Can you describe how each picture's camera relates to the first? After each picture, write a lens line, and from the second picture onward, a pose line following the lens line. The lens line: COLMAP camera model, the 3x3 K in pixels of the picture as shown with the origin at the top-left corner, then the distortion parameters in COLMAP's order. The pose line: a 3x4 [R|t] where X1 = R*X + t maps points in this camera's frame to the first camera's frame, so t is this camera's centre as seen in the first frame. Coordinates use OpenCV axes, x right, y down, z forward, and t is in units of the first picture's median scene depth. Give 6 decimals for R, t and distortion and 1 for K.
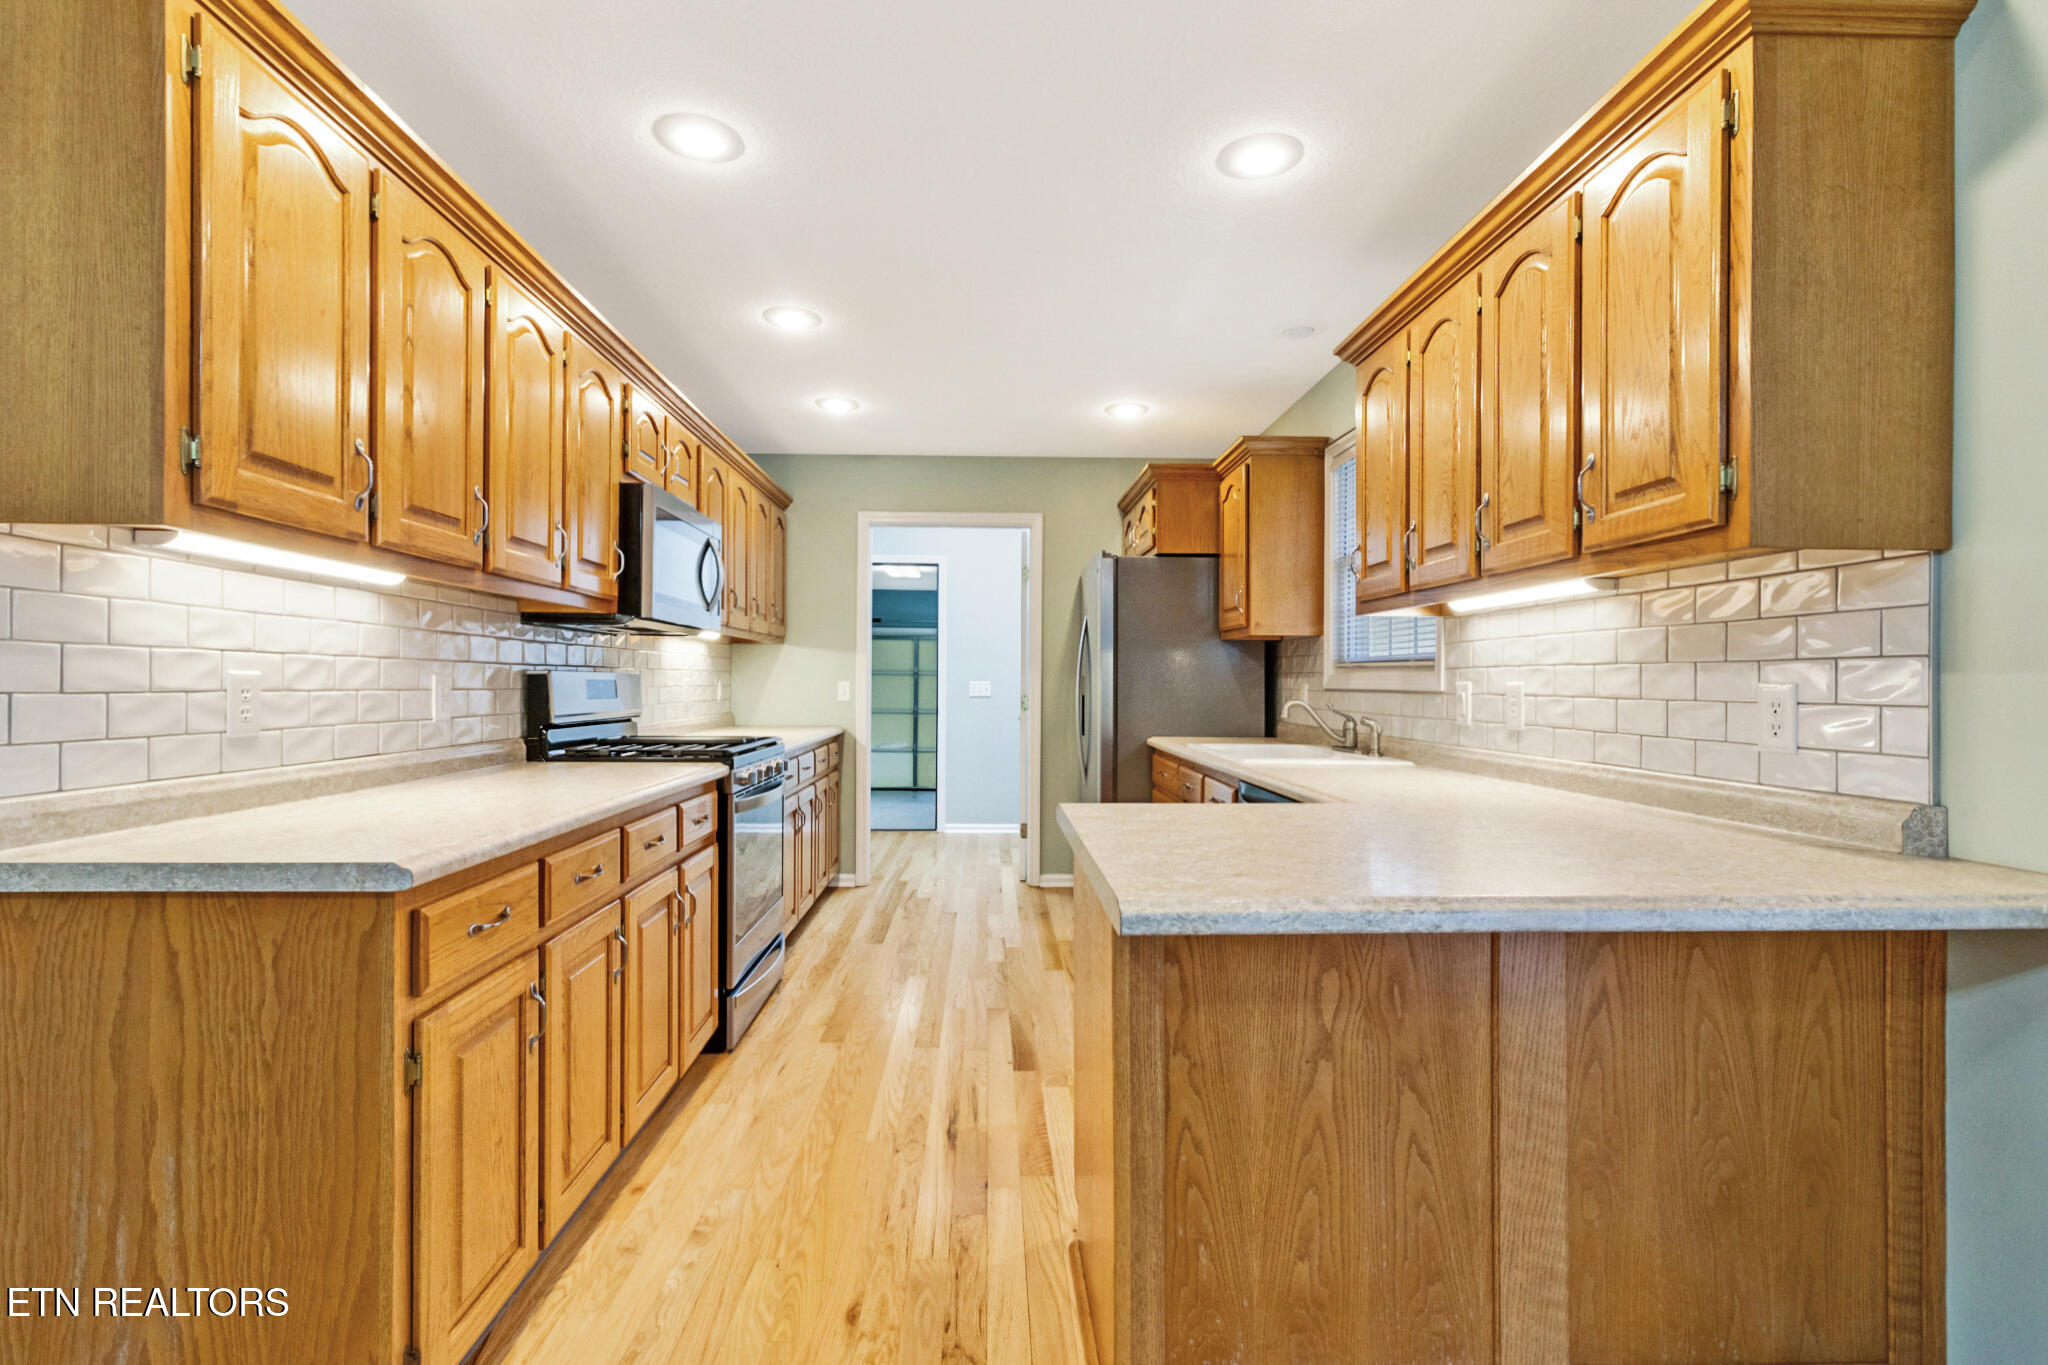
lens RADIAL K [[934.0, 0, 1019.2], [0, 934.0, 678.6], [0, 0, 1]] dist [0.001757, -0.002417]
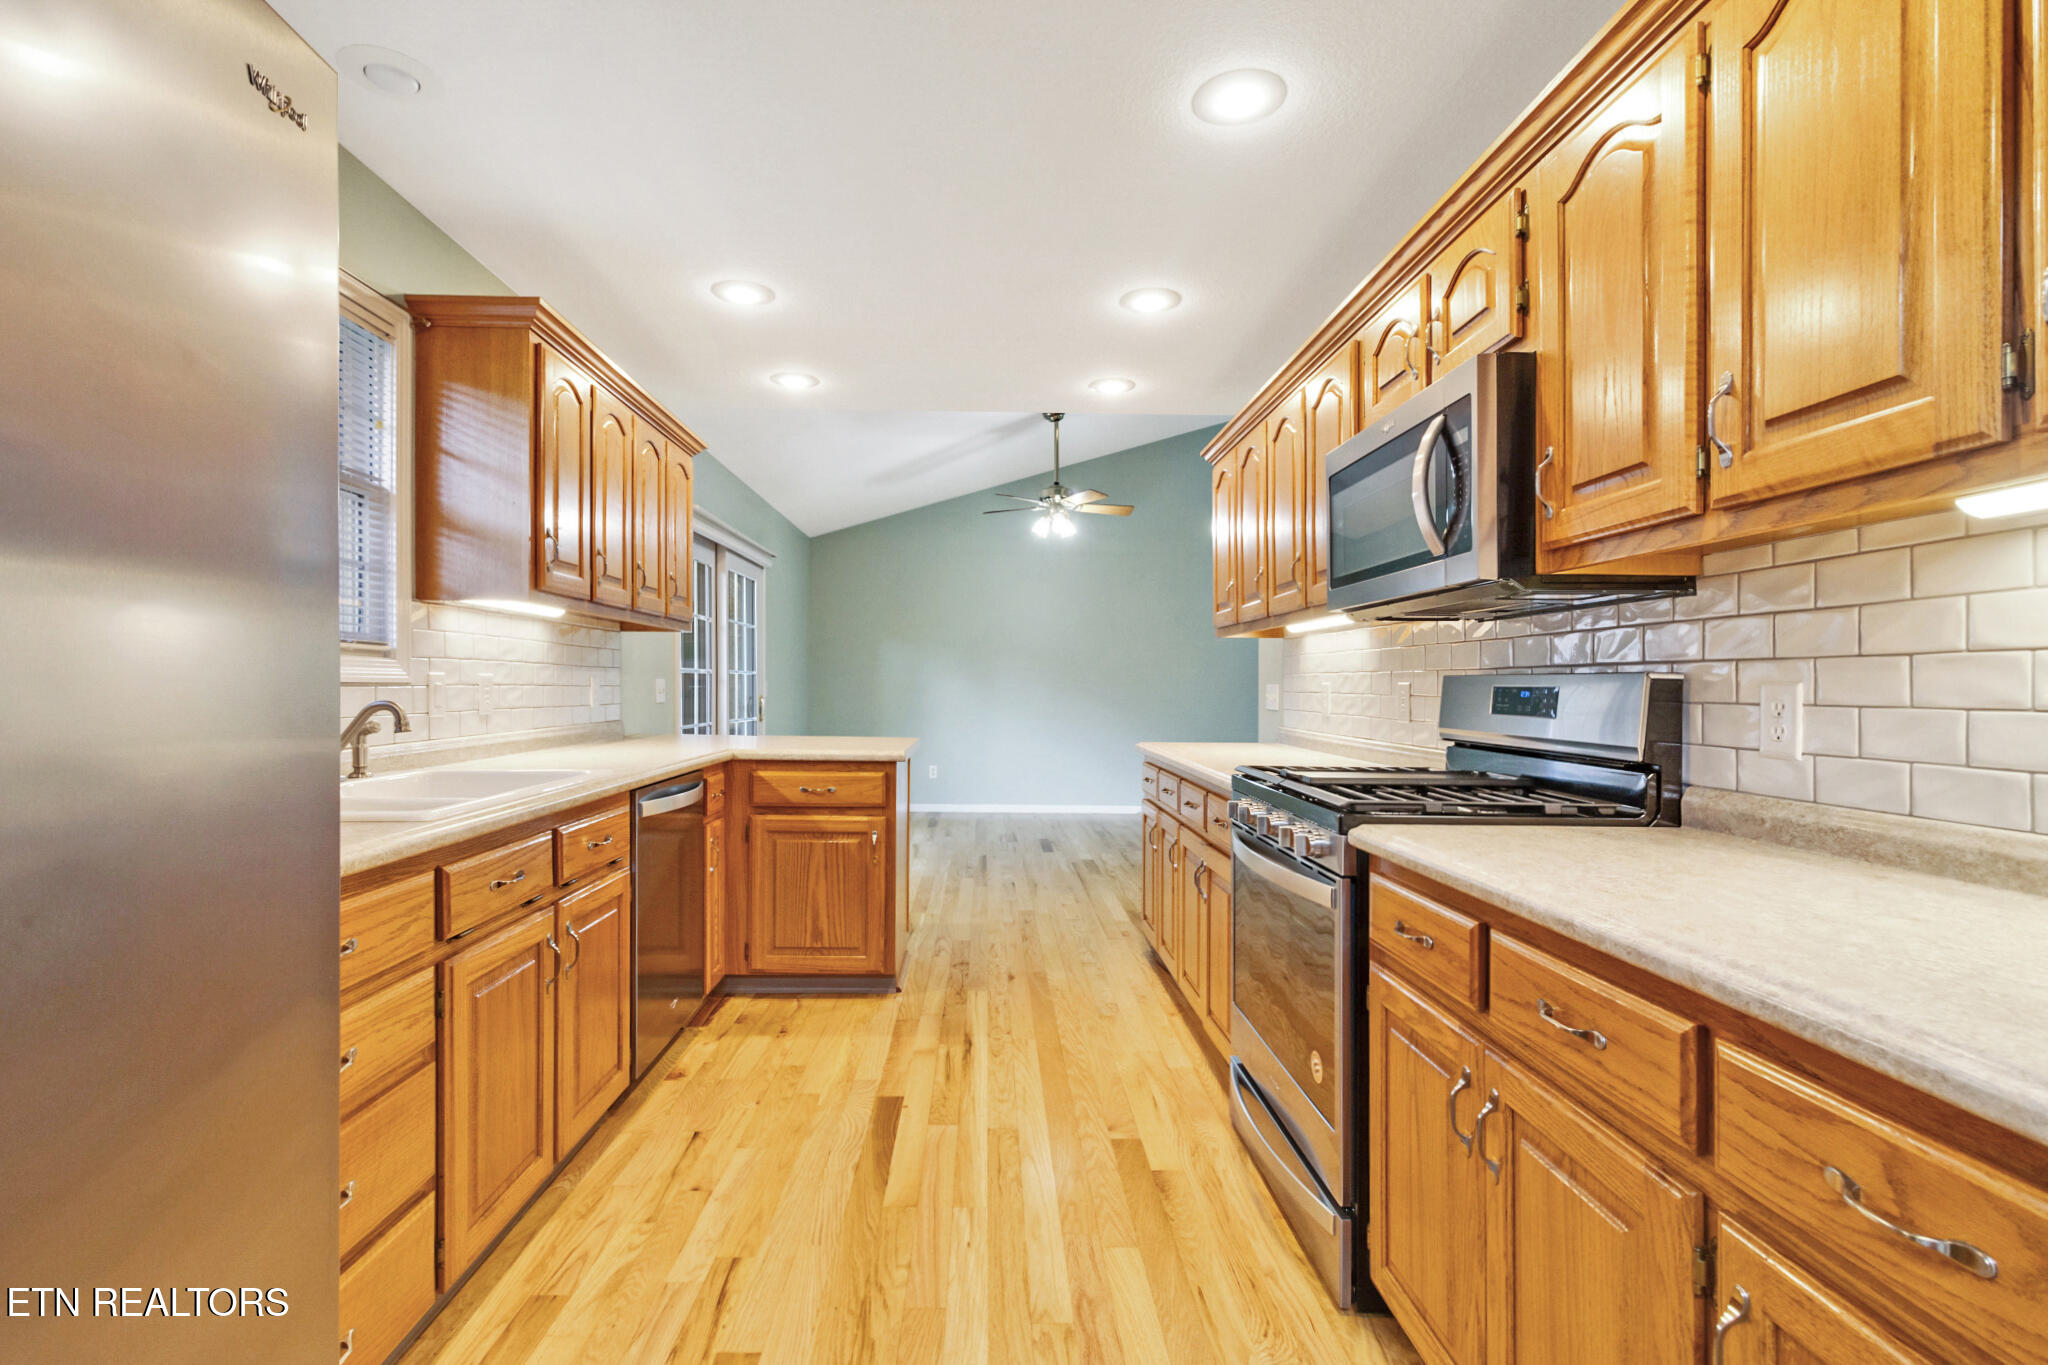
lens RADIAL K [[934.0, 0, 1016.8], [0, 934.0, 688.1], [0, 0, 1]] dist [0.001757, -0.002417]
pose [[-0.999934, -0.011436, 0.001328, -0.072942], [-0.011441, 0.999926, -0.004042, 0.010731], [-0.001282, -0.004057, -0.999991, 1.219595]]
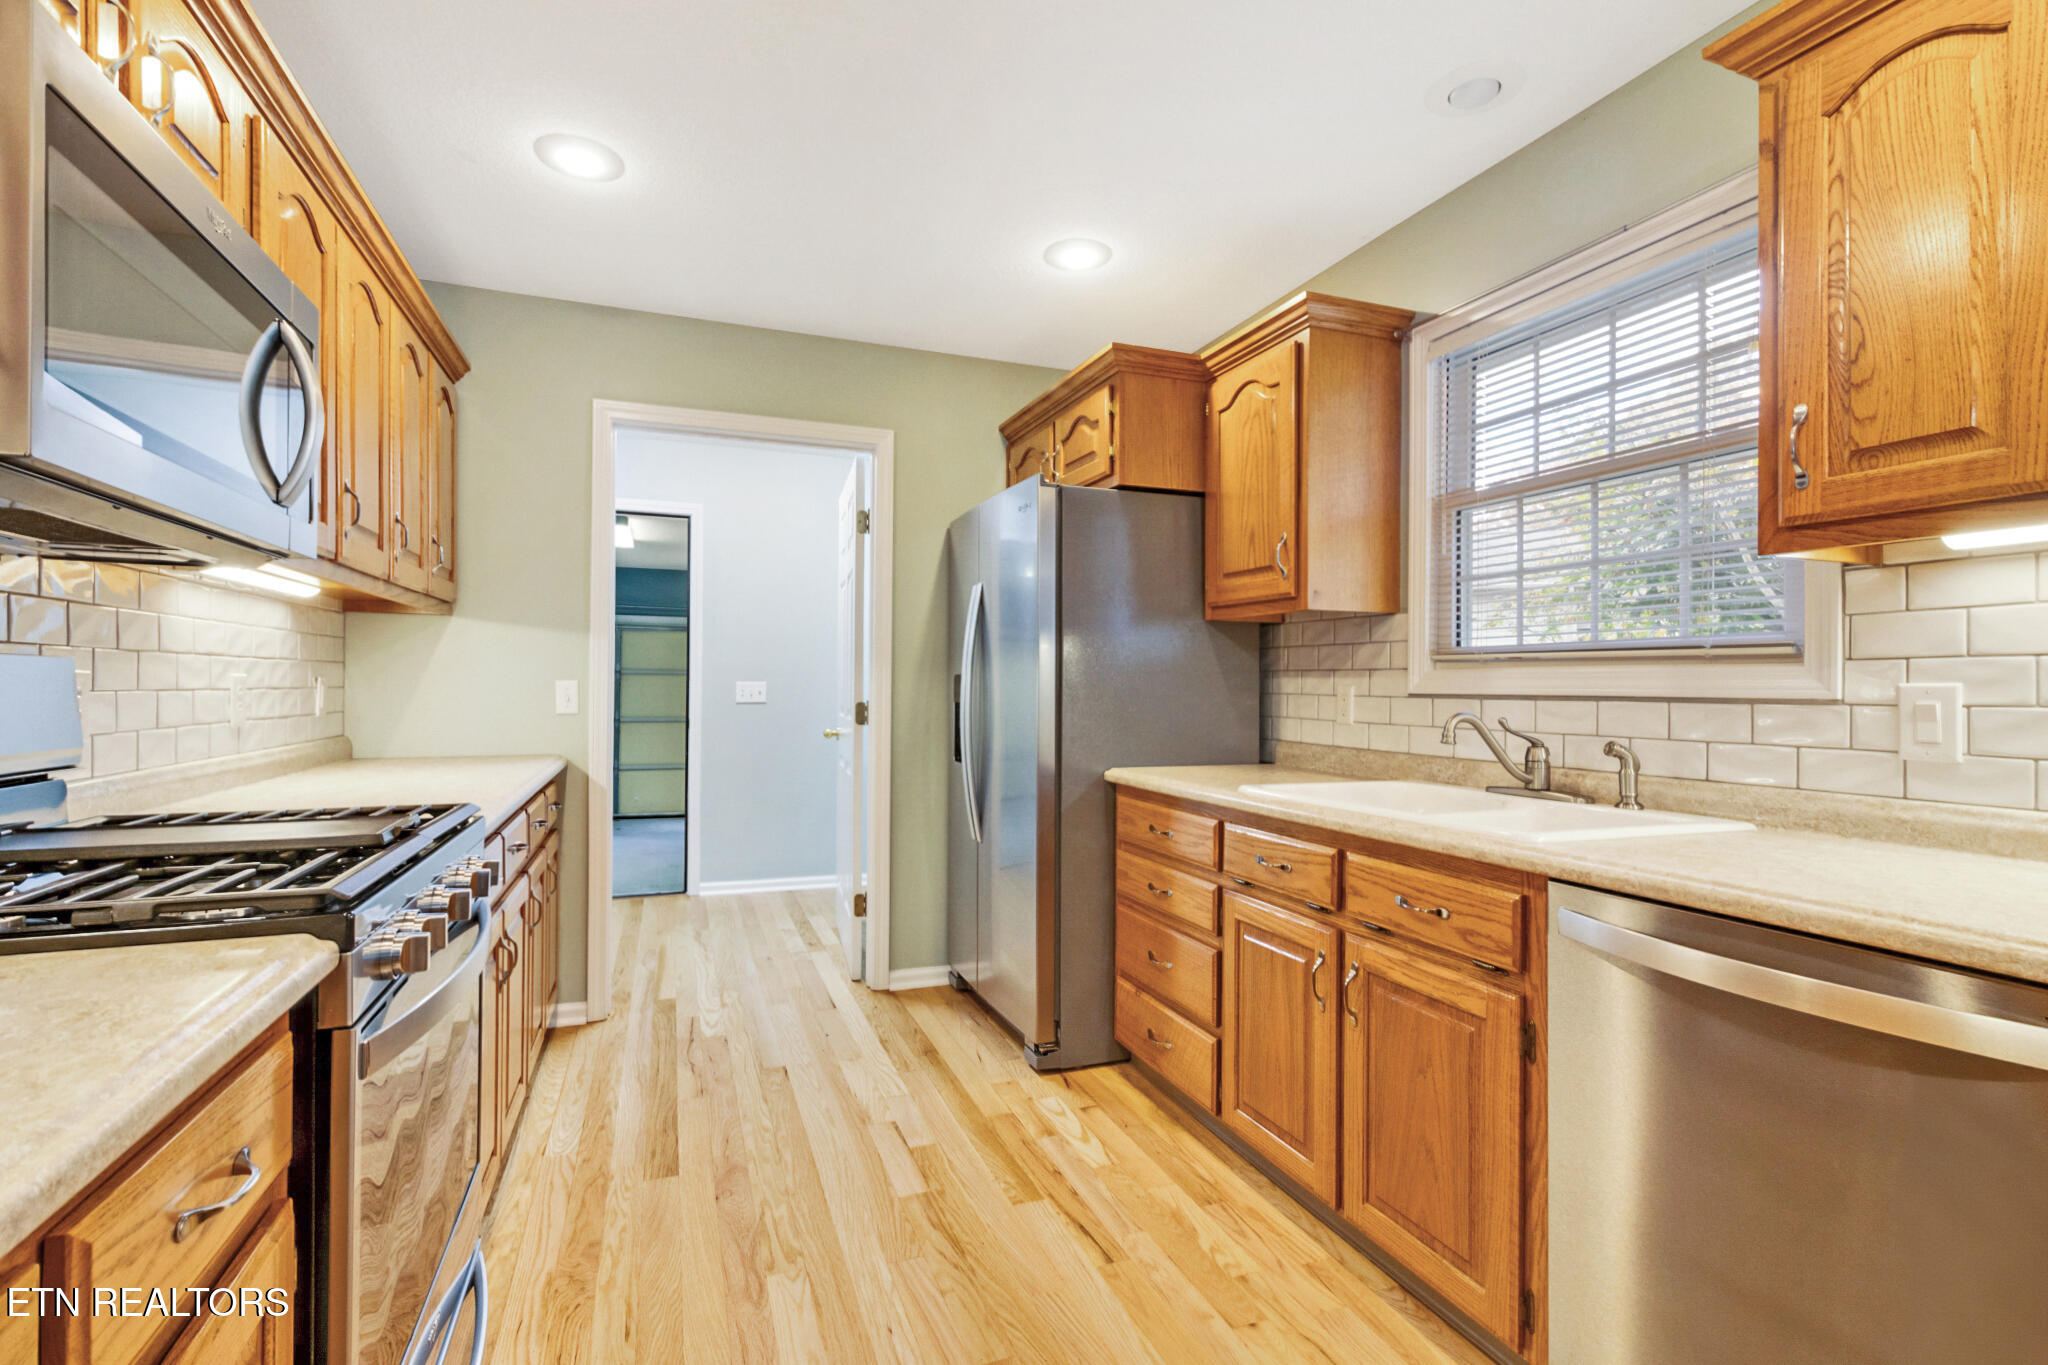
lens RADIAL K [[934.0, 0, 1017.5], [0, 934.0, 679.5], [0, 0, 1]] dist [0.001757, -0.002417]
pose [[0.947454, 0.003452, 0.319875, -0.126373], [-0.003303, 0.999994, -0.001009, 0.002252], [-0.319876, -0.000101, 0.947459, 0.409293]]
